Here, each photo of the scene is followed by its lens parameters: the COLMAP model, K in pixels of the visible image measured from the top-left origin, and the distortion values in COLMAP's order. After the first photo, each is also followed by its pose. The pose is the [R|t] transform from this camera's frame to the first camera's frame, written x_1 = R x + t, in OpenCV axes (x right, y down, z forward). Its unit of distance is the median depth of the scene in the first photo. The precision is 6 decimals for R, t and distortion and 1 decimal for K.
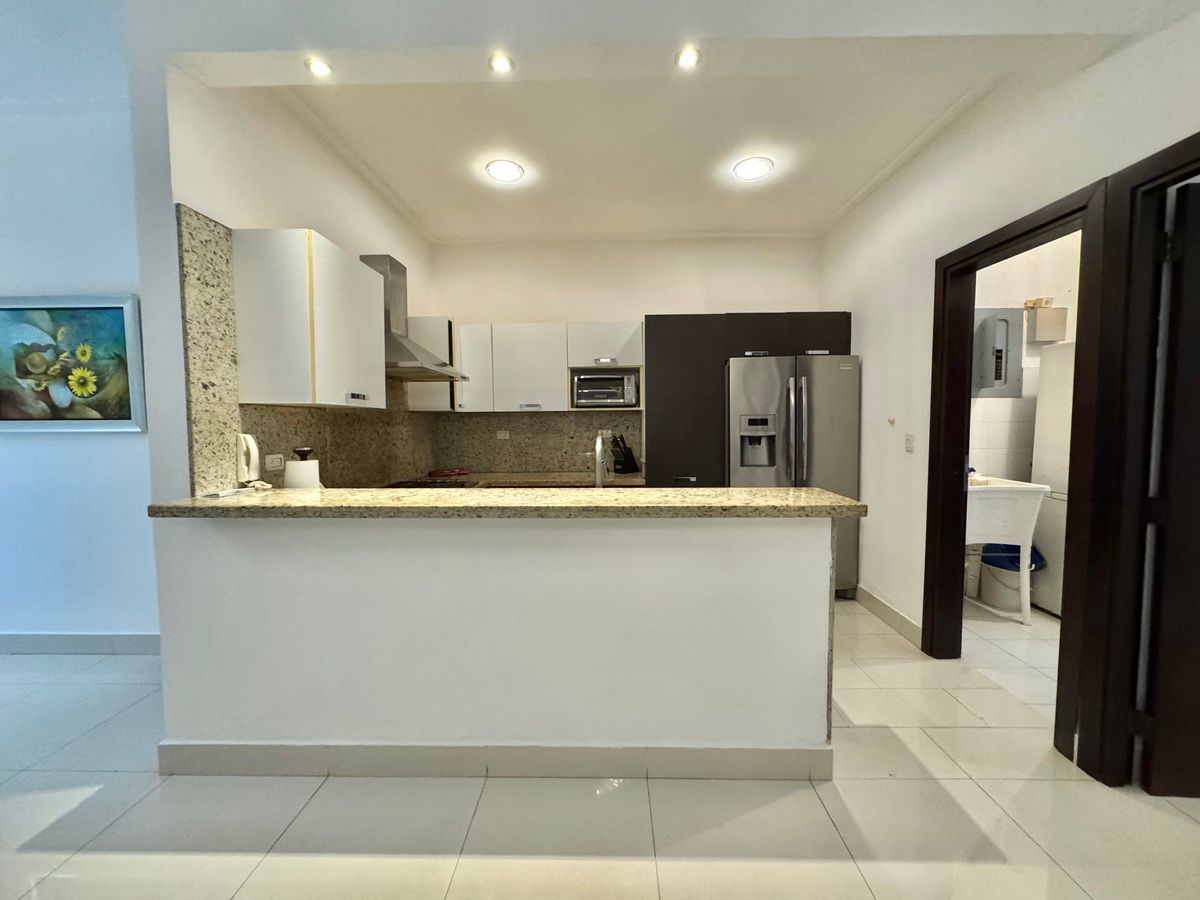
lens RADIAL K [[480.1, 0, 601.8], [0, 480.1, 445.2], [0, 0, 1]] dist [0.001221, -0.000017]
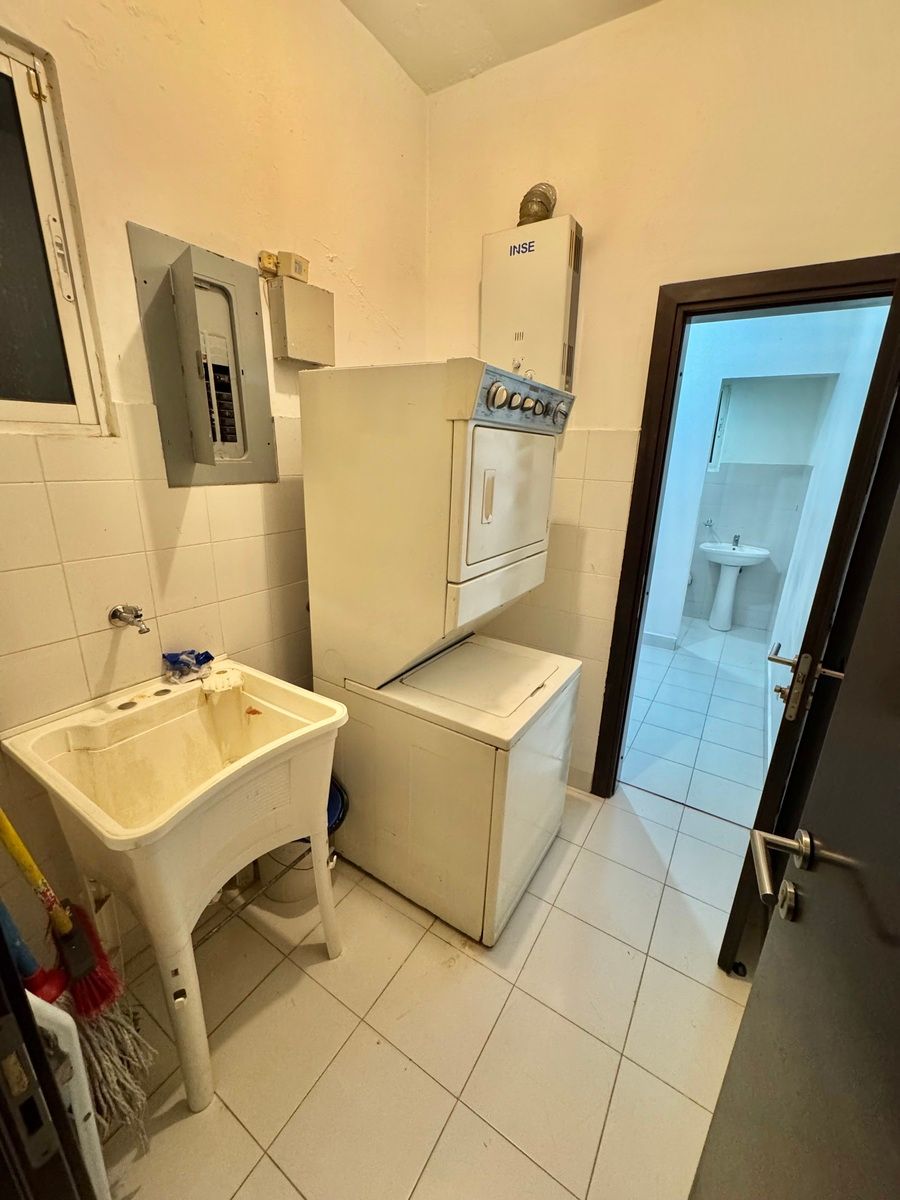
lens RADIAL K [[480.1, 0, 454.2], [0, 480.1, 599.6], [0, 0, 1]] dist [0.001221, -0.000017]
pose [[0.520013, -0.236963, 0.820631, 0.540572], [0.018579, 0.963659, 0.266489, -0.110570], [-0.853956, -0.123331, 0.505517, 0.589407]]
